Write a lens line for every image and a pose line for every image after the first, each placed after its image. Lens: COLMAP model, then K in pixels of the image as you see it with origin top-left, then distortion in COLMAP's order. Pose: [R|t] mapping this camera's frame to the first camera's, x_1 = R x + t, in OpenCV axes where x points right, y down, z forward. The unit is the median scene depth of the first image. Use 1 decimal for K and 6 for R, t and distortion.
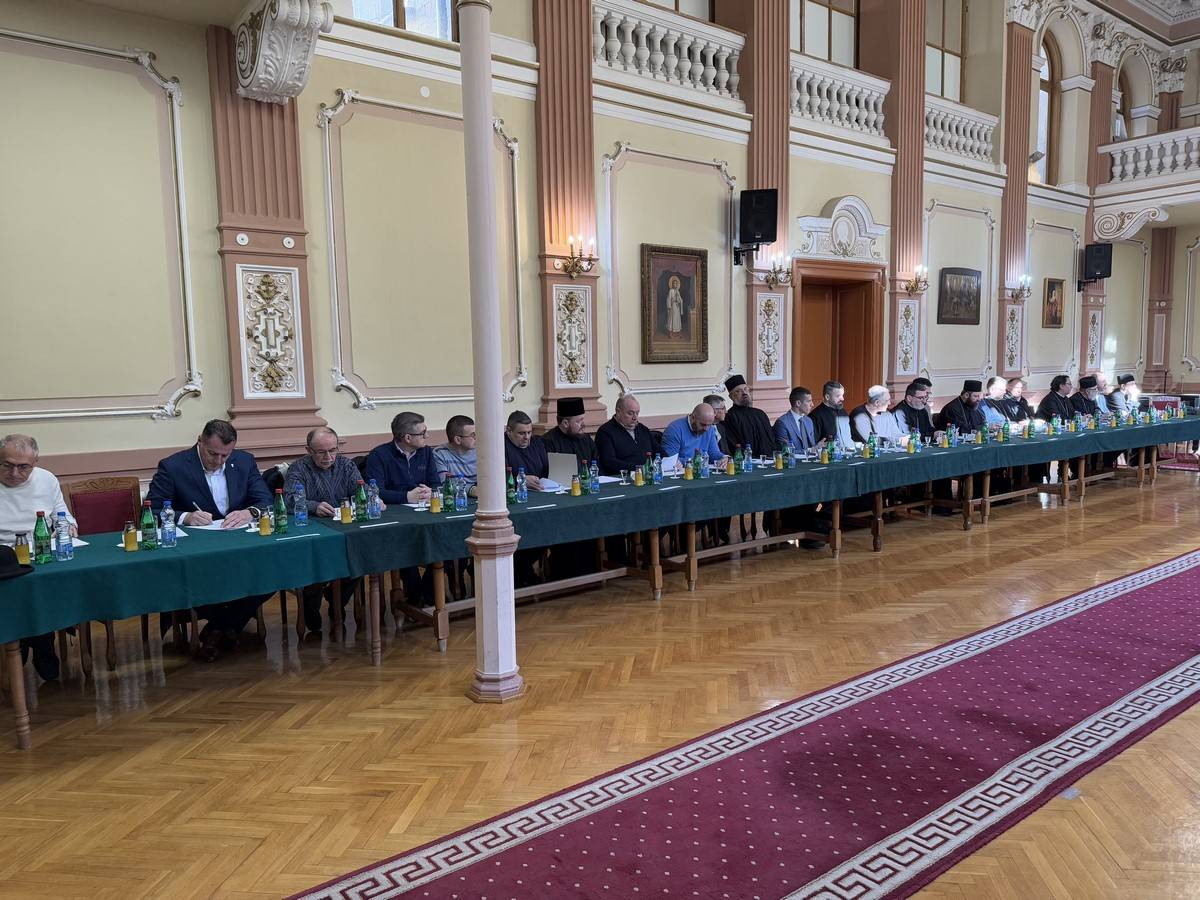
lens RADIAL K [[827.4, 0, 586.1], [0, 827.4, 460.2], [0, 0, 1]] dist [0.057853, -0.059591]
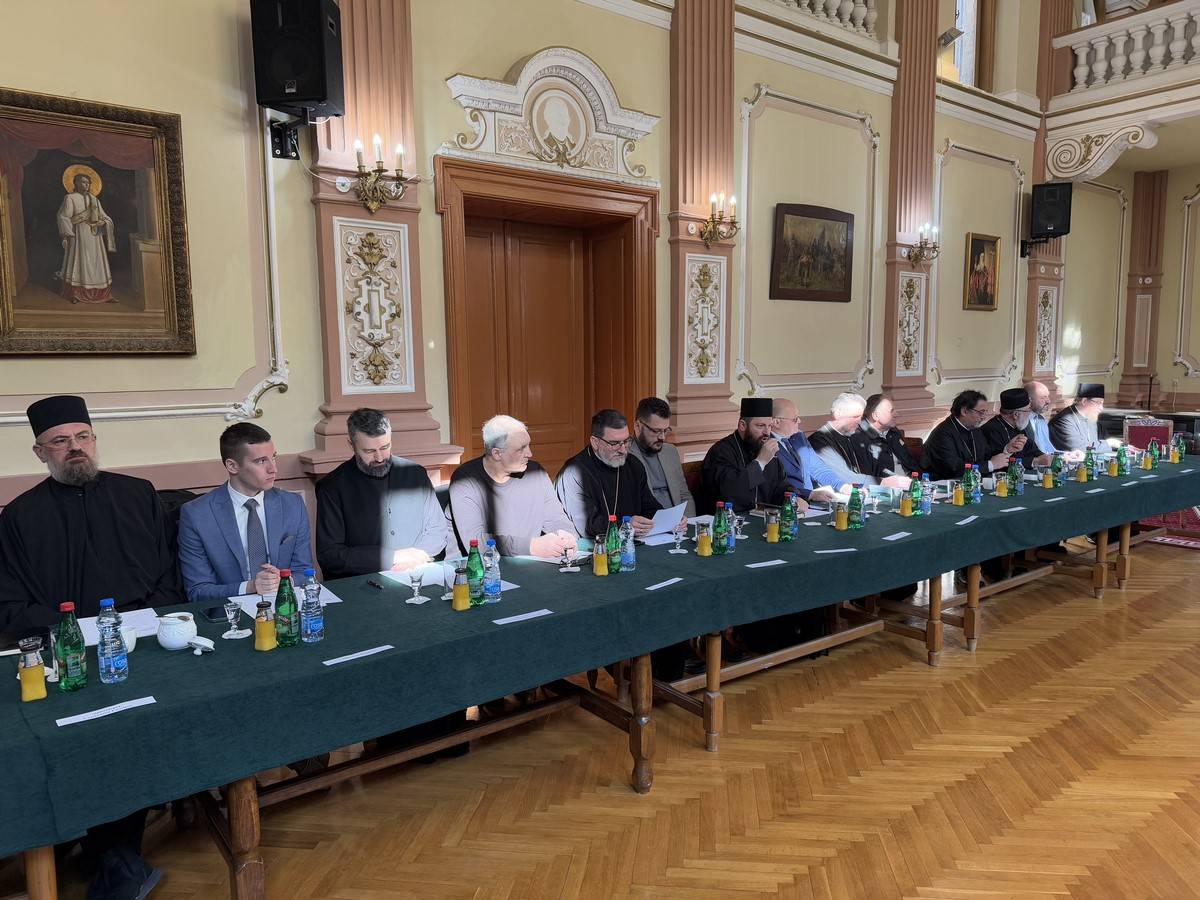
lens RADIAL K [[827.4, 0, 562.1], [0, 827.4, 462.0], [0, 0, 1]] dist [0.057853, -0.059591]
pose [[0.999942, 0.008511, -0.006650, 0.258819], [-0.008459, 0.999933, 0.007872, -0.045097], [0.006717, -0.007815, 0.999947, 0.374333]]
